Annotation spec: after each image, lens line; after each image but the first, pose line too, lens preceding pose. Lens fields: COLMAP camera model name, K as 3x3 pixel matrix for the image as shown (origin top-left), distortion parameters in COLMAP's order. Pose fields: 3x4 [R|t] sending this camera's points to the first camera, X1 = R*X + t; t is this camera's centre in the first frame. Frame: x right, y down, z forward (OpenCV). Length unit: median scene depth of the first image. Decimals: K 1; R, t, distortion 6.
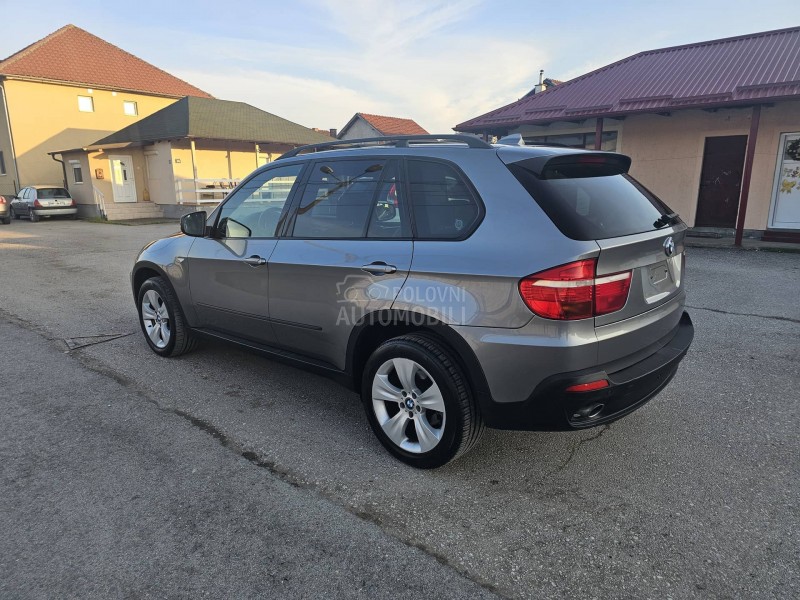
lens RADIAL K [[535.2, 0, 401.1], [0, 535.2, 300.4], [0, 0, 1]] dist [0.043825, -0.030368]
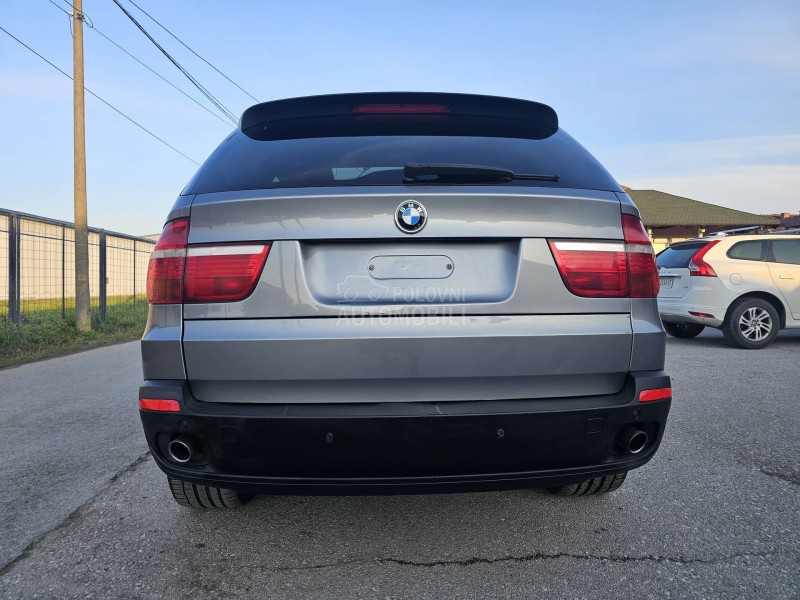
lens RADIAL K [[536.1, 0, 386.5], [0, 536.1, 293.6], [0, 0, 1]] dist [0.038233, -0.022816]
pose [[0.688388, 0.018862, -0.725098, 0.748692], [-0.156143, 0.980078, -0.122742, 0.044874], [0.708337, 0.197713, 0.677619, 0.522632]]
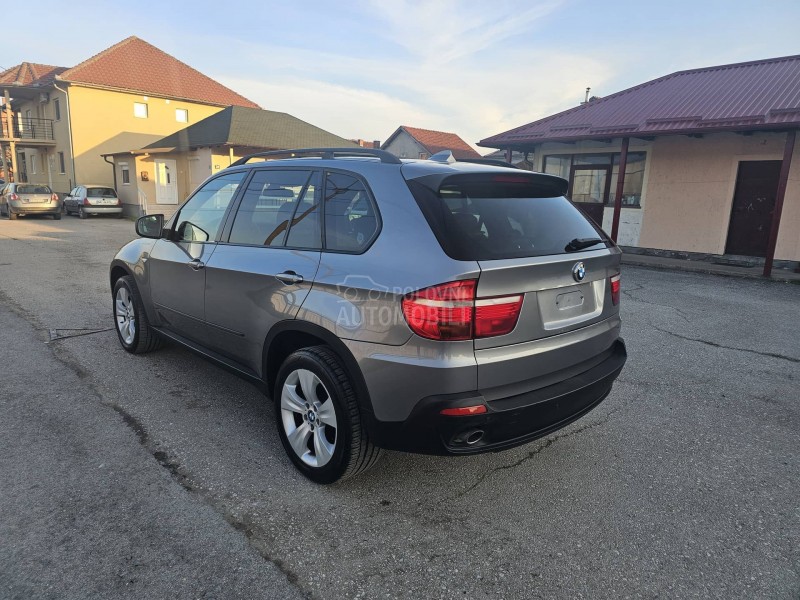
lens RADIAL K [[535.2, 0, 392.9], [0, 535.2, 296.3], [0, 0, 1]] dist [0.043825, -0.030368]
pose [[0.994313, 0.057255, -0.089793, 0.215688], [-0.059836, 0.997861, -0.026323, -0.009313], [0.088093, 0.031546, 0.995613, 0.016875]]
